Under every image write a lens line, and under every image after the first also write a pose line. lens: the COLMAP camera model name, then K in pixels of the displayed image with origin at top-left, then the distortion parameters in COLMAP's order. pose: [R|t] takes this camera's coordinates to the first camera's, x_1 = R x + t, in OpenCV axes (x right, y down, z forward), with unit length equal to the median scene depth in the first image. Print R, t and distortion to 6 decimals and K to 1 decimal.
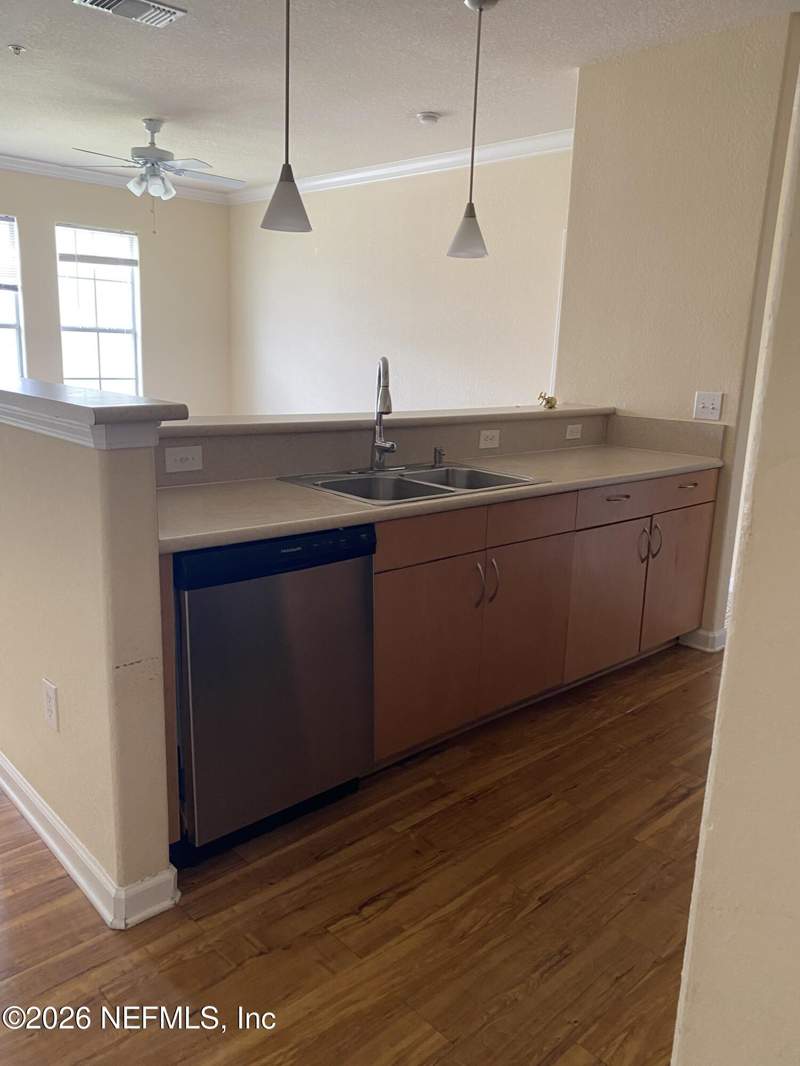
lens RADIAL K [[823.4, 0, 398.4], [0, 823.4, 525.2], [0, 0, 1]] dist [0.055567, -0.003497]
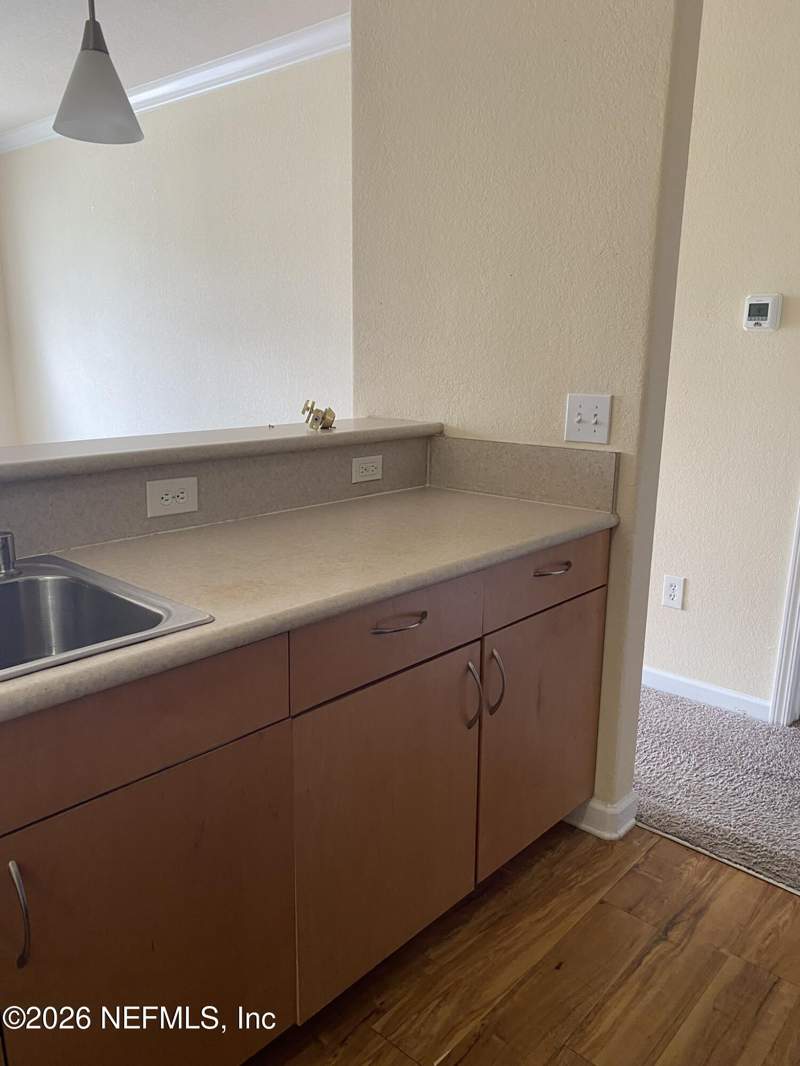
lens RADIAL K [[815.4, 0, 404.8], [0, 815.4, 545.6], [0, 0, 1]] dist [0.084021, -0.122924]
pose [[0.995276, -0.043181, 0.086960, 0.201974], [0.041264, 0.998867, 0.023726, -0.077861], [-0.087886, -0.020026, 0.995929, 0.464978]]
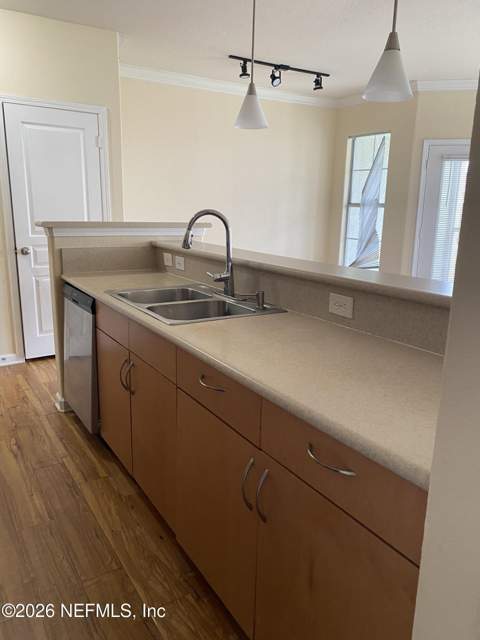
lens RADIAL K [[494.3, 0, 239.1], [0, 494.3, 315.3], [0, 0, 1]] dist [0.055567, -0.003497]
pose [[-0.185045, 0.166084, -0.968594, 0.624429], [-0.248794, 0.945590, 0.209671, -0.172807], [0.950716, 0.279778, -0.133656, 0.940927]]
